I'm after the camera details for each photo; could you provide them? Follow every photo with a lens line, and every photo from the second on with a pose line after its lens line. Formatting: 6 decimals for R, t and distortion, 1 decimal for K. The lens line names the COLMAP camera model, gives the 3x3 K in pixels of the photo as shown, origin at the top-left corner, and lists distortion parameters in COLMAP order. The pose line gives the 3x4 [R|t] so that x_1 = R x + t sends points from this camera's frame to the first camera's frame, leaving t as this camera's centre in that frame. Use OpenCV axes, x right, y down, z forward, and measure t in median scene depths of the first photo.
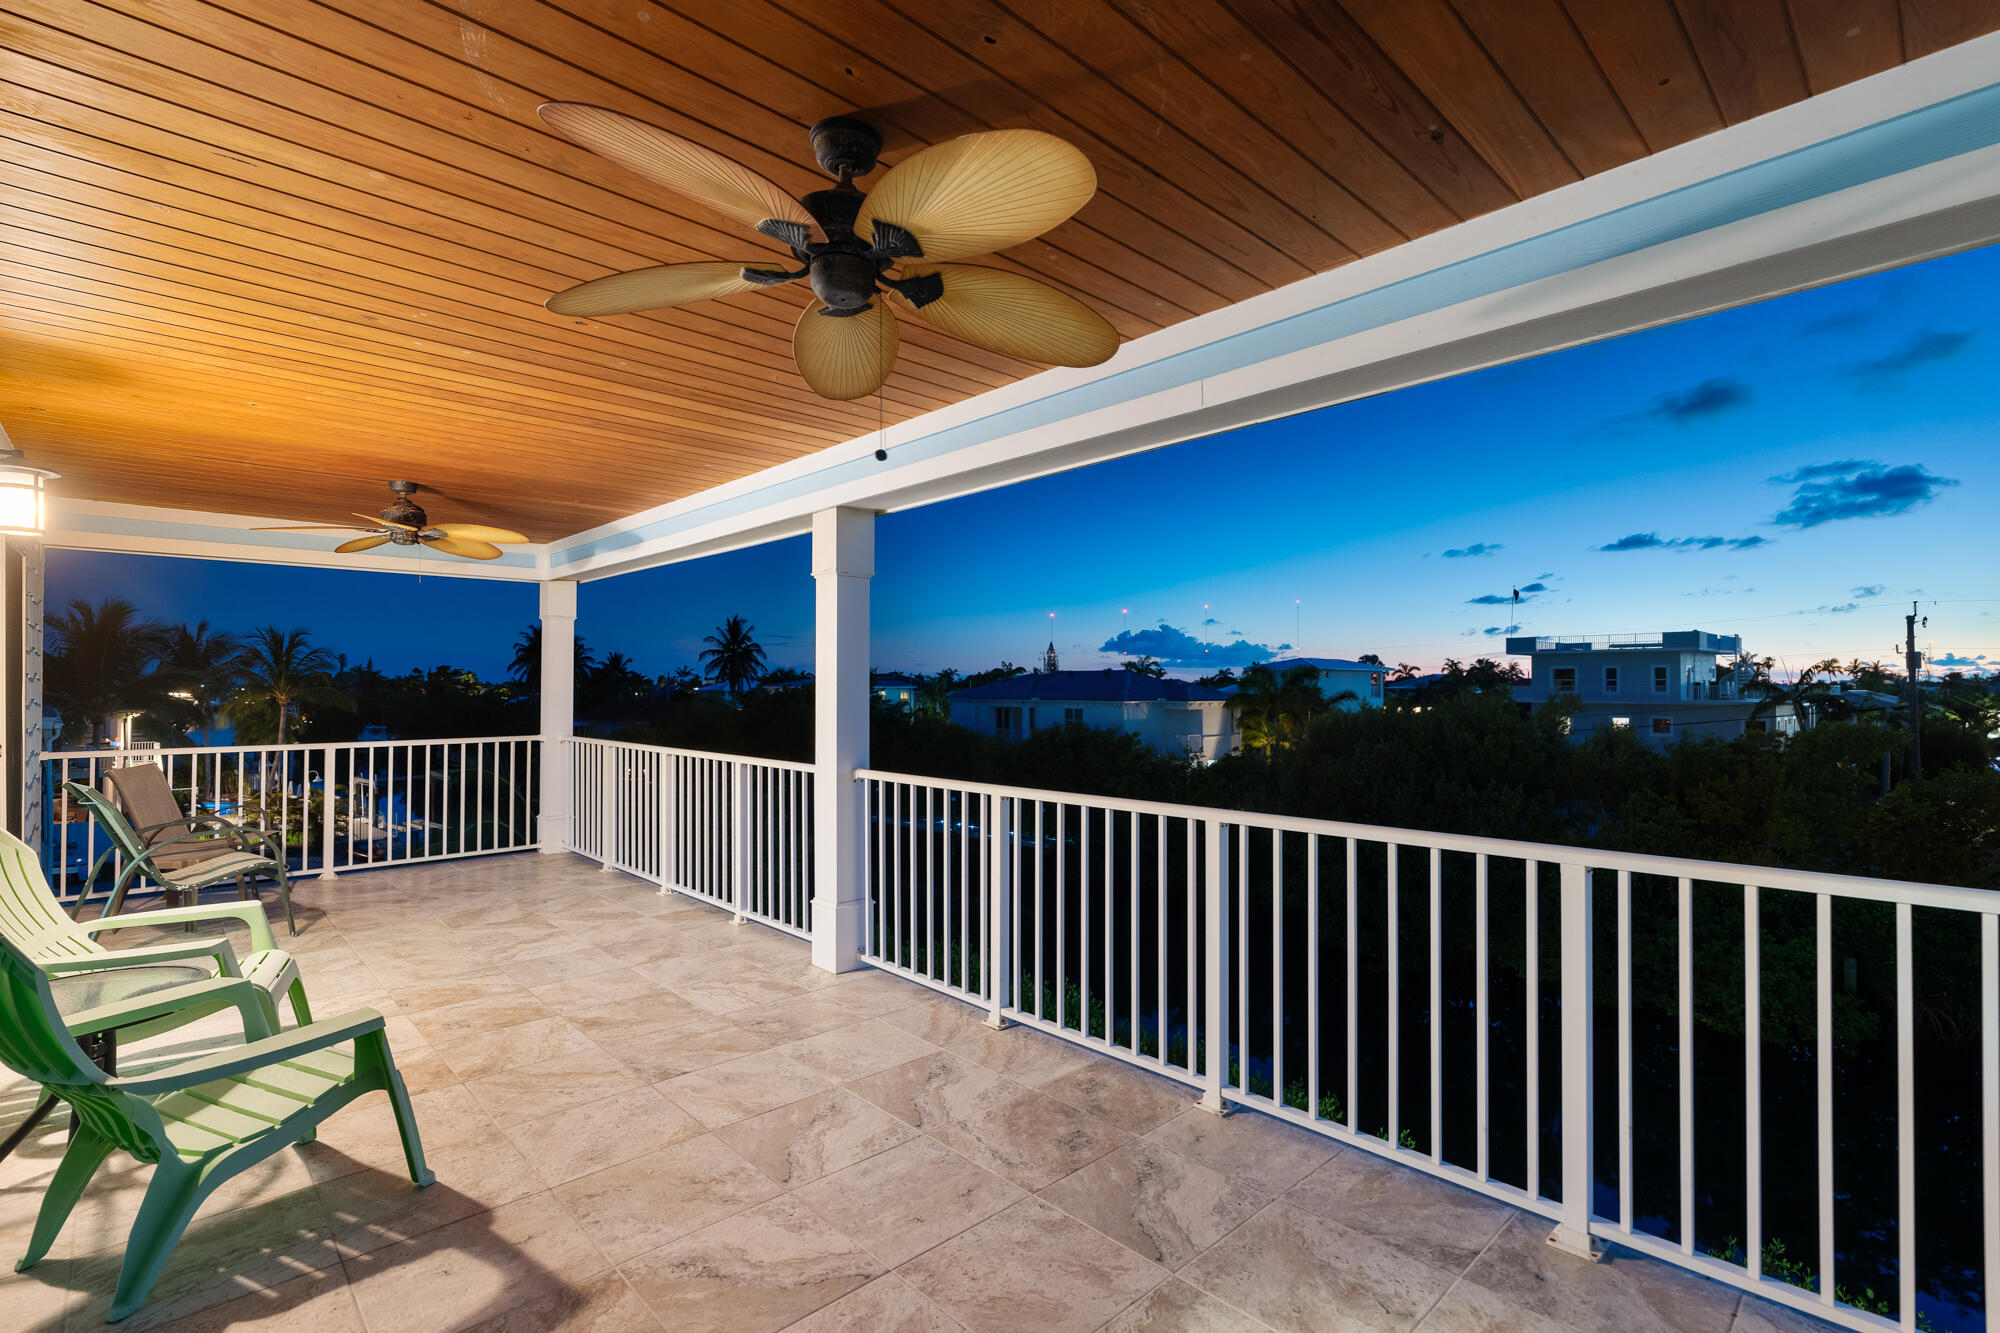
lens RADIAL K [[920.7, 0, 994.6], [0, 920.7, 682.8], [0, 0, 1]] dist [0.000619, 0.000121]
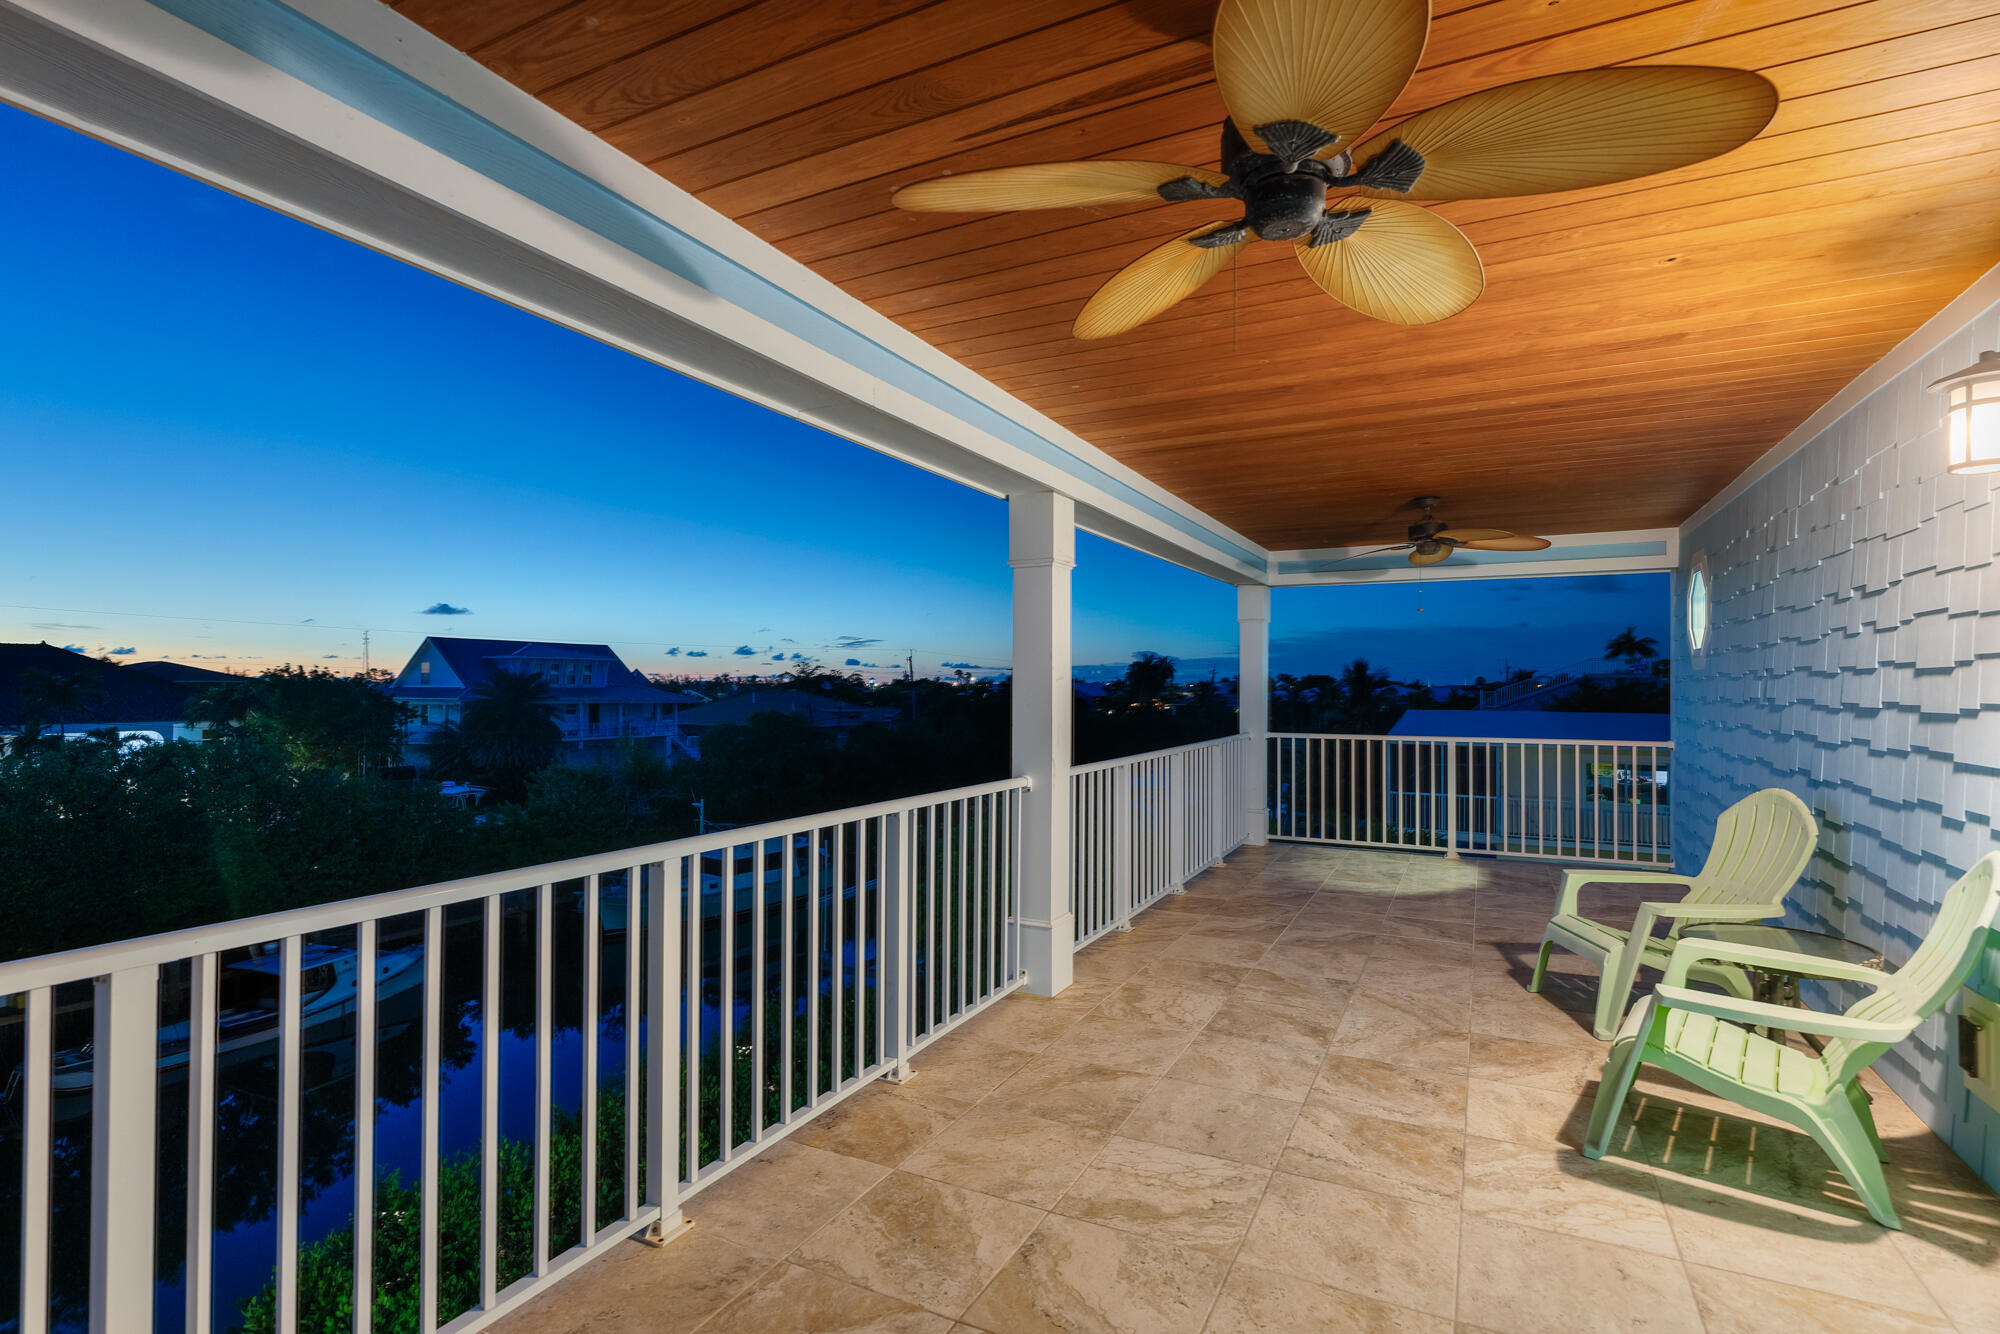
lens RADIAL K [[920.7, 0, 994.6], [0, 920.7, 683.3], [0, 0, 1]] dist [0.000619, 0.000121]
pose [[-0.327555, 0.004897, 0.944819, -1.146771], [-0.007749, 0.999939, -0.007869, 0.011622], [-0.944800, -0.009899, -0.327497, 1.513570]]
